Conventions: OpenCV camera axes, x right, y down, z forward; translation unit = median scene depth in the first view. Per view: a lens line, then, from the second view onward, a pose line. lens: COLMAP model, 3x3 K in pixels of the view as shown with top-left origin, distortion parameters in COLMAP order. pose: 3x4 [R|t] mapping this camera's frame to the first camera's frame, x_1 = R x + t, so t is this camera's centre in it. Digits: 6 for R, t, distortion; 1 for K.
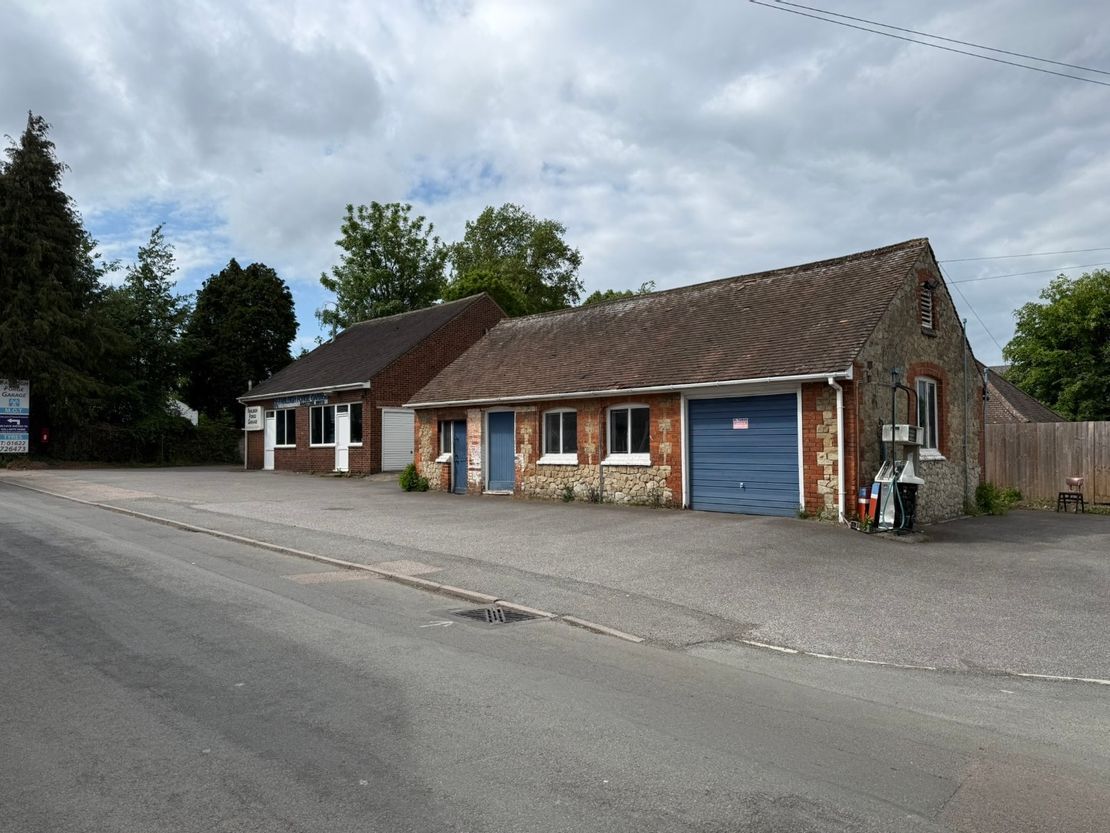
lens RADIAL K [[769.4, 0, 555.0], [0, 769.4, 416.5], [0, 0, 1]] dist [0.108501, -0.144219]
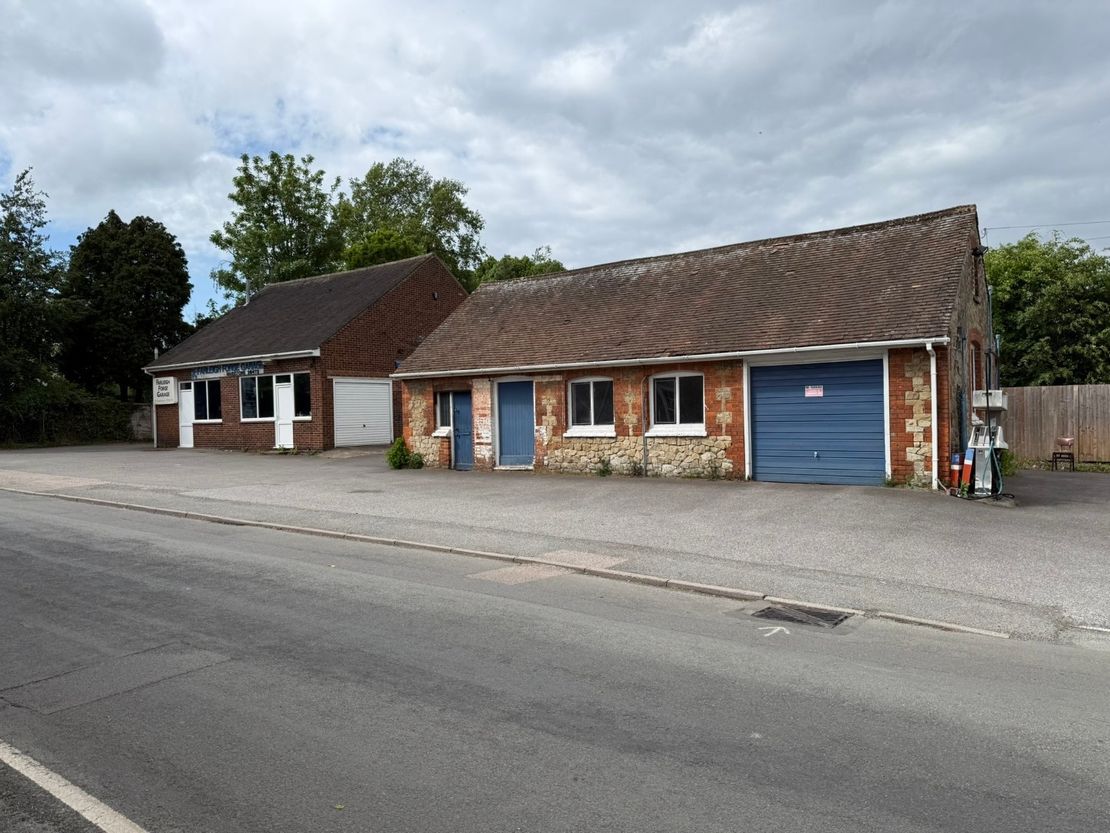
lens RADIAL K [[772.6, 0, 555.0], [0, 772.6, 416.5], [0, 0, 1]] dist [0.065541, -0.078986]
pose [[0.984125, -0.017166, 0.176646, -0.186126], [0.009865, 0.999064, 0.042127, -0.002491], [-0.177203, -0.039715, 0.983373, 0.072141]]
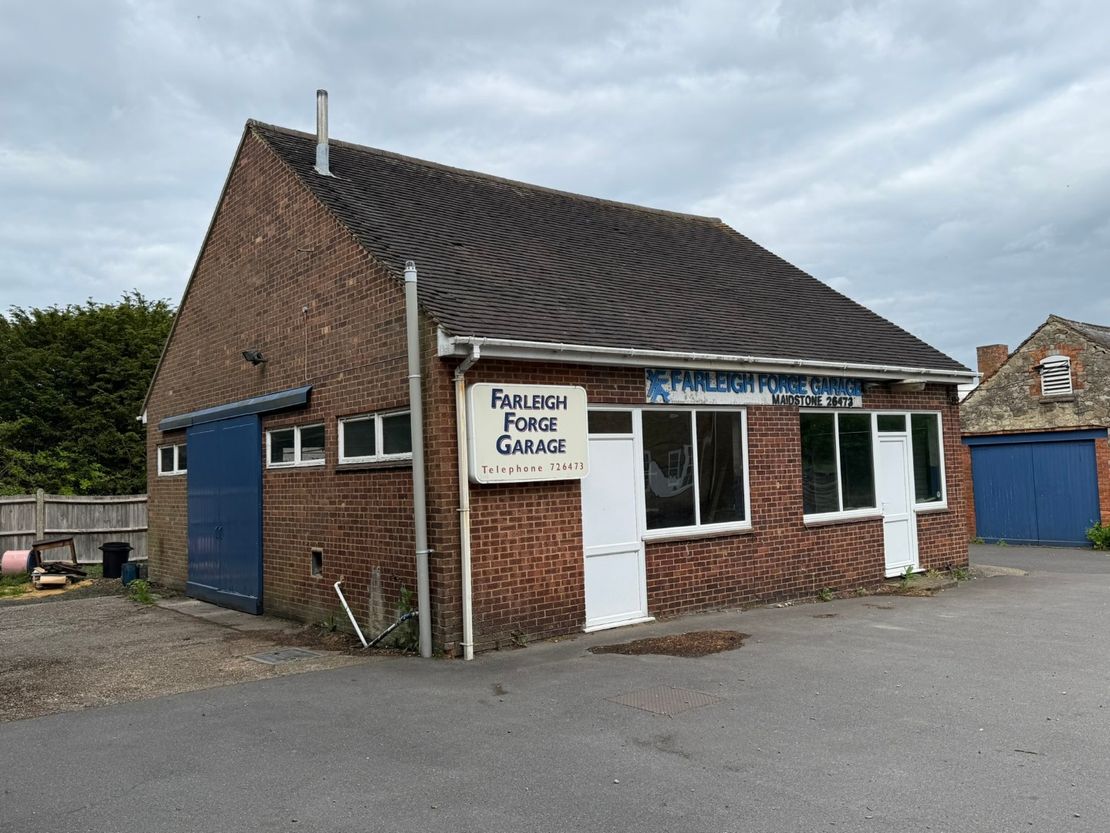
lens RADIAL K [[909.2, 0, 552.4], [0, 909.2, 403.3], [0, 0, 1]] dist [0.140240, -0.273542]
pose [[0.099558, 0.075525, 0.992161, -1.190326], [-0.004010, 0.997138, -0.075501, 0.026338], [-0.995024, 0.003538, 0.099576, 1.710939]]
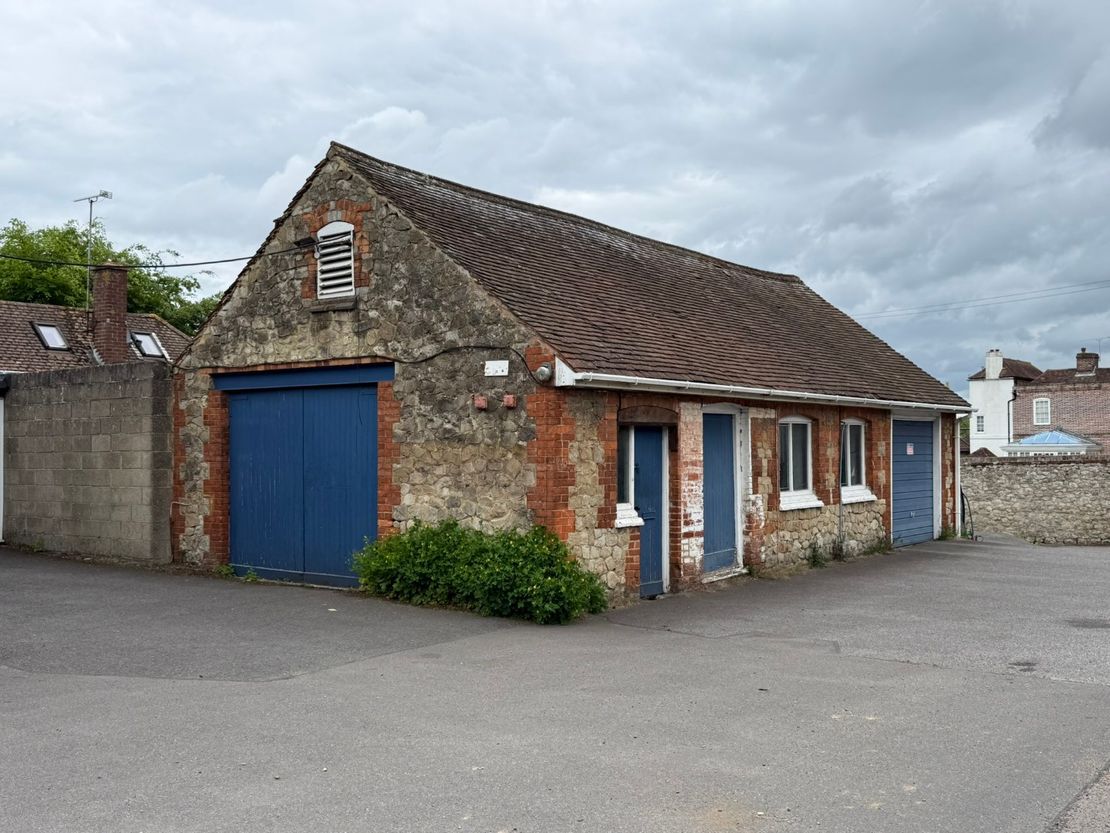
lens RADIAL K [[1096.9, 0, 555.0], [0, 1096.9, 416.5], [0, 0, 1]] dist [0.176623, -0.004148]
pose [[-0.154958, 0.031030, 0.987434, -0.757701], [-0.035412, 0.998690, -0.036941, 0.026061], [-0.987286, -0.040691, -0.153657, 1.206916]]
